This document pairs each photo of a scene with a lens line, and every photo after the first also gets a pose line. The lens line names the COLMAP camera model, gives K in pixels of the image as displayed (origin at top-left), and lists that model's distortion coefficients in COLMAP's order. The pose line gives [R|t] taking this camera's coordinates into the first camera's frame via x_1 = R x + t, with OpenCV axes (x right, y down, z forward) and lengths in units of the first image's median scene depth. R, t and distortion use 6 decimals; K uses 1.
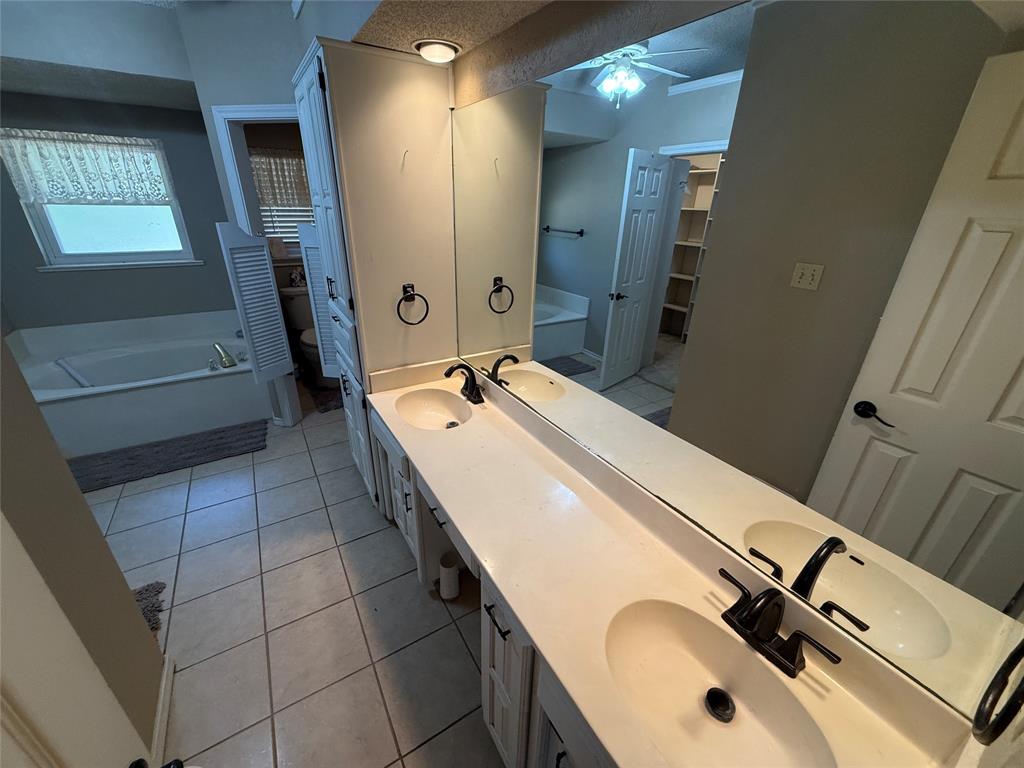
lens RADIAL K [[409.8, 0, 509.2], [0, 409.8, 386.5], [0, 0, 1]] dist [0.001441, -0.001066]
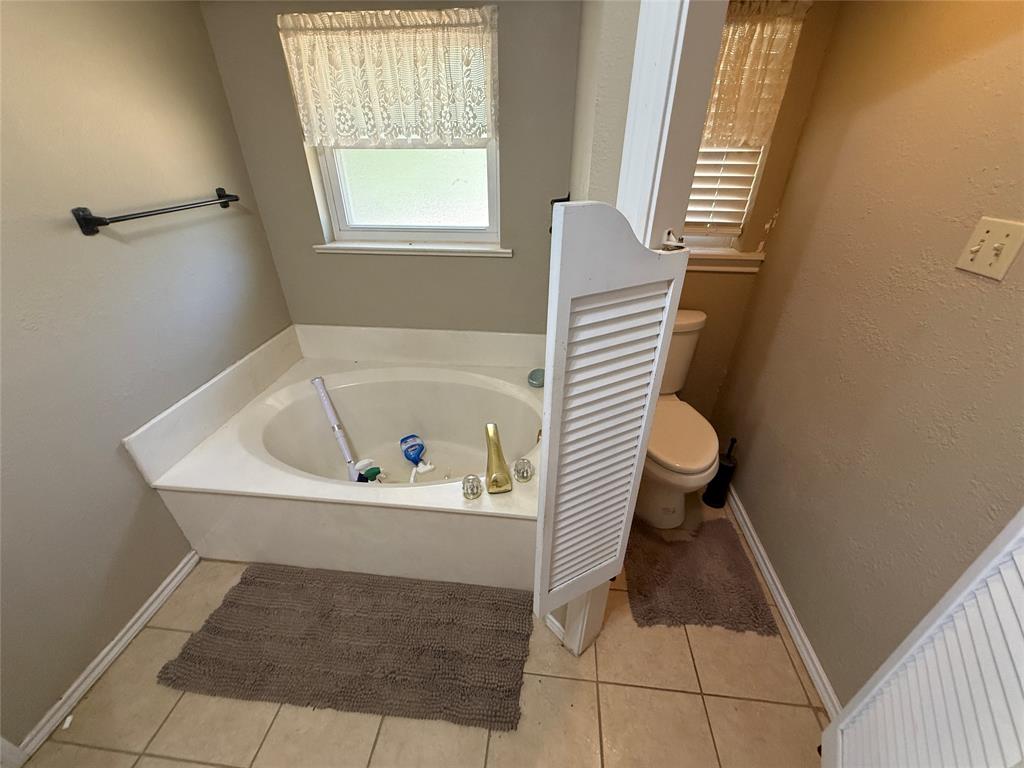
lens RADIAL K [[409.8, 0, 512.5], [0, 409.8, 386.3], [0, 0, 1]] dist [0.001441, -0.001066]
pose [[0.793179, 0.289813, -0.535608, -0.451332], [-0.232799, 0.957000, 0.173074, -0.261894], [0.562736, -0.012590, 0.826541, 0.616182]]
